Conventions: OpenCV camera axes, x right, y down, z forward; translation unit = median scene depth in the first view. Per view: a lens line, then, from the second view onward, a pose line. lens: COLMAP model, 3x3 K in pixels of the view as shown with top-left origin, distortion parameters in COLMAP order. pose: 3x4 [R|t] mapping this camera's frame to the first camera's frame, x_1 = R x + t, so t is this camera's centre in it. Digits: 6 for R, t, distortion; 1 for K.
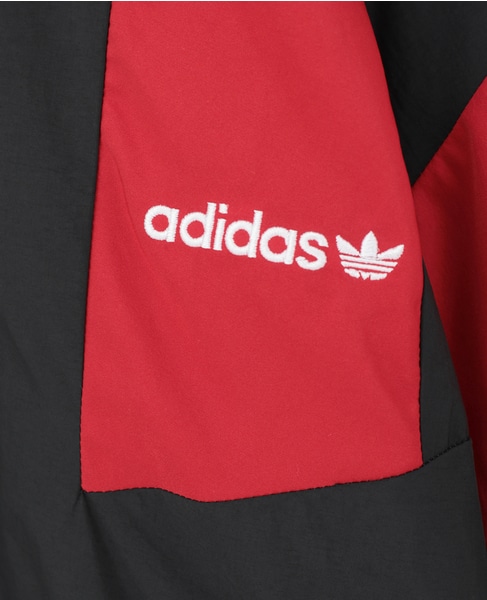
lens RADIAL K [[1228.9, 0, 242.8], [0, 1228.9, 299.7], [0, 0, 1]] dist [0.030125, 0.000000]
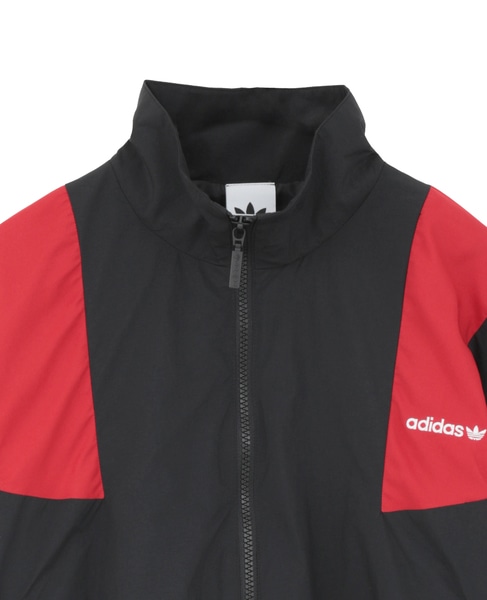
lens RADIAL K [[1228.9, 0, 243.7], [0, 1228.9, 299.4], [0, 0, 1]] dist [0.030125, 0.000000]
pose [[0.992656, 0.027542, -0.117796, -0.138182], [-0.056800, 0.965845, -0.252820, 0.483745], [0.106810, 0.257654, 0.960316, -2.331450]]
